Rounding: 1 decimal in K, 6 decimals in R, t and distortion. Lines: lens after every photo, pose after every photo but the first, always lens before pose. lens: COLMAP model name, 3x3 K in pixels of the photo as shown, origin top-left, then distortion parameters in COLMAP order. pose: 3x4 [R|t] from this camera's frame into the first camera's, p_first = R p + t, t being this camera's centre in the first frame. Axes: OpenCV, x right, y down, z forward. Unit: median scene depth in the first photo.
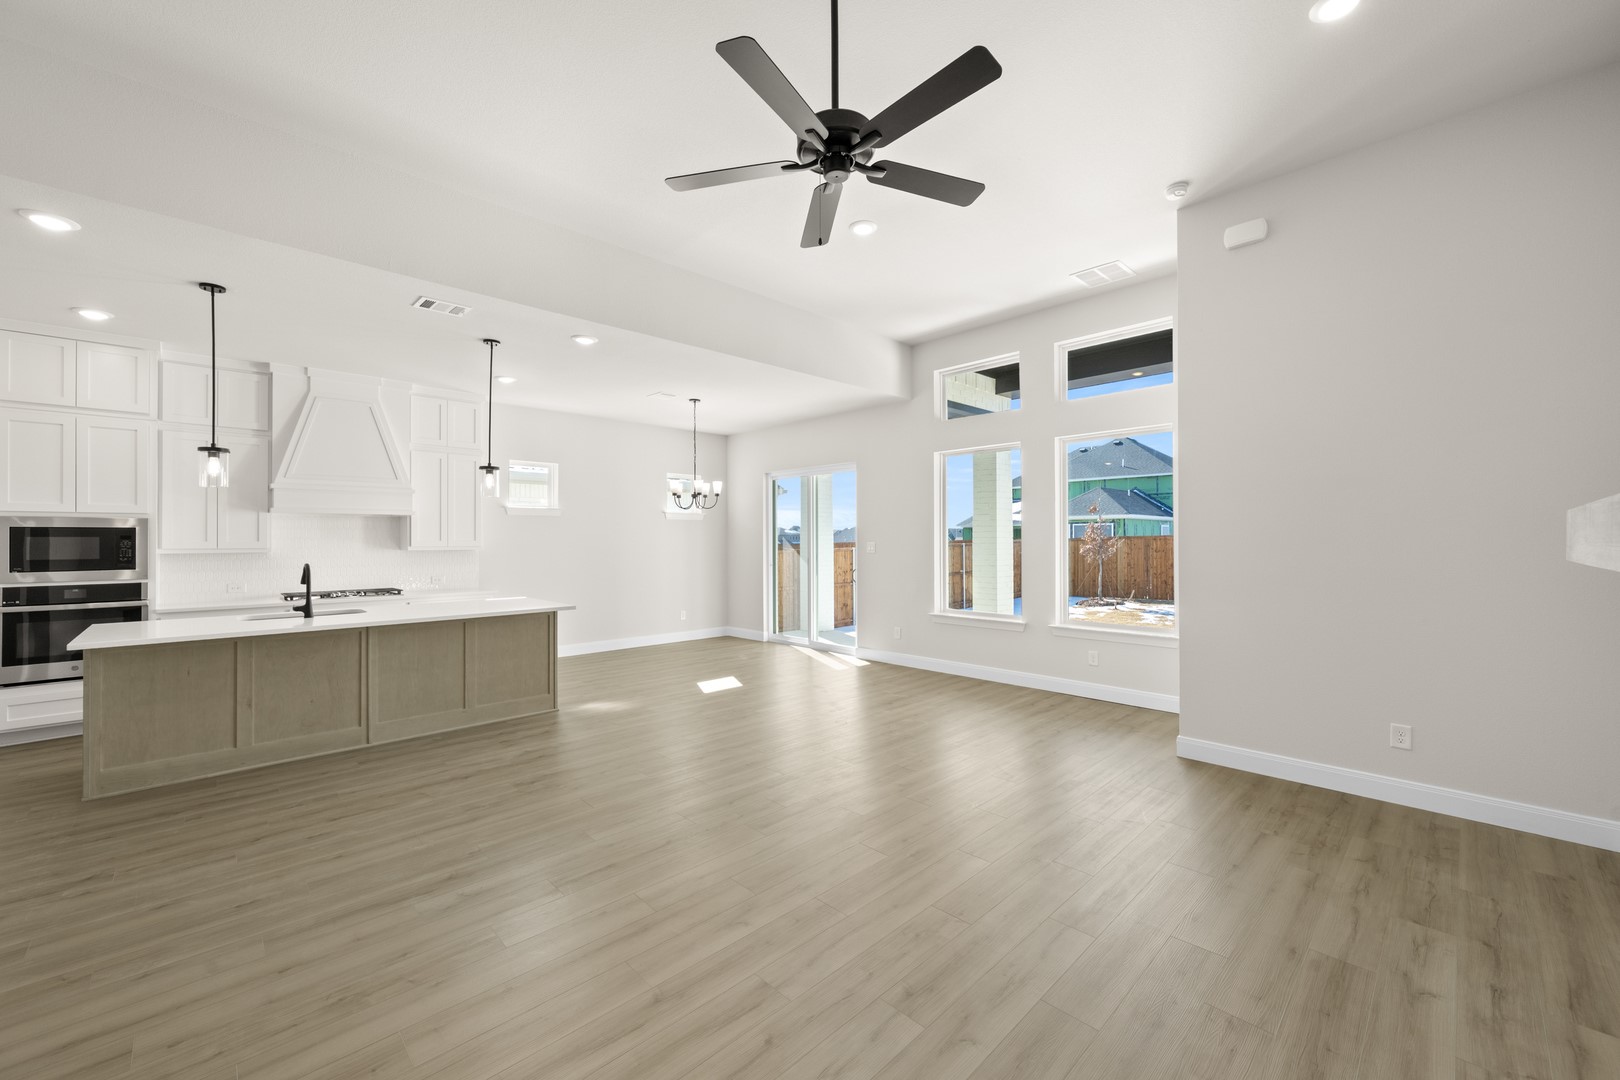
lens RADIAL K [[634.9, 0, 801.8], [0, 634.9, 534.4], [0, 0, 1]] dist [-0.000922, 0.001908]
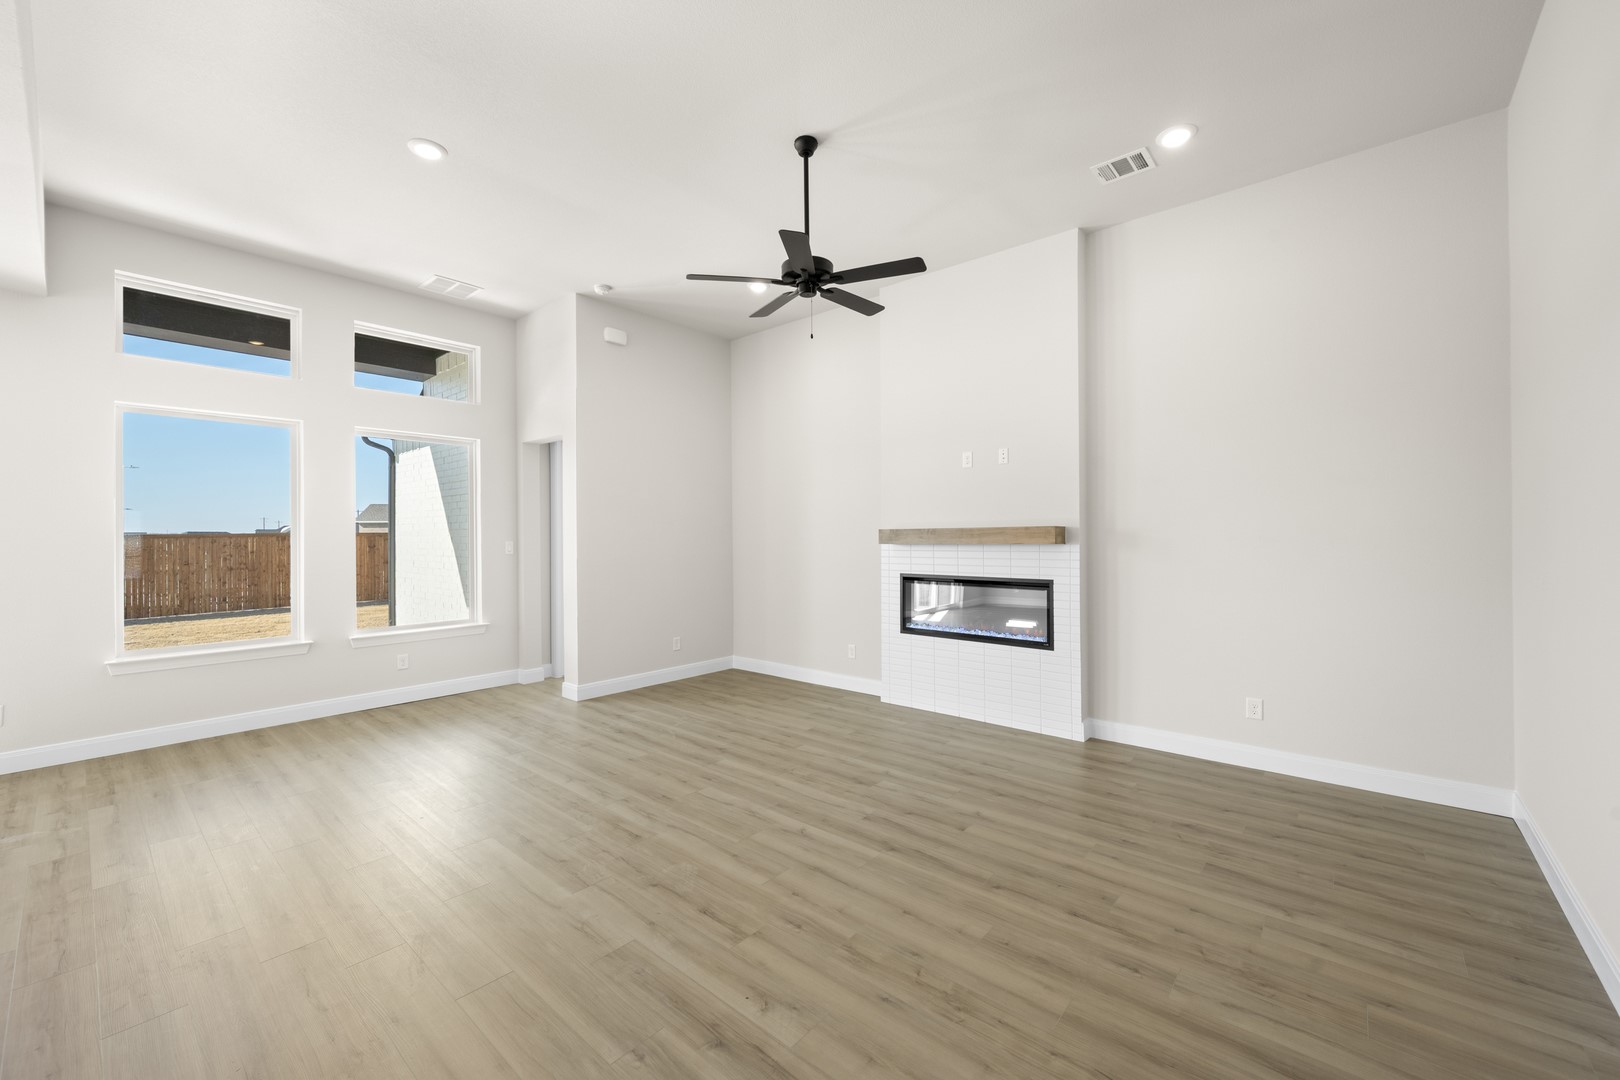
lens RADIAL K [[634.9, 0, 816.5], [0, 634.9, 542.4], [0, 0, 1]] dist [-0.000922, 0.001908]
pose [[-0.100232, -0.005518, 0.994949, -0.697127], [-0.003948, 0.999979, 0.005148, 0.004023], [-0.994956, -0.003412, -0.100252, 0.550645]]
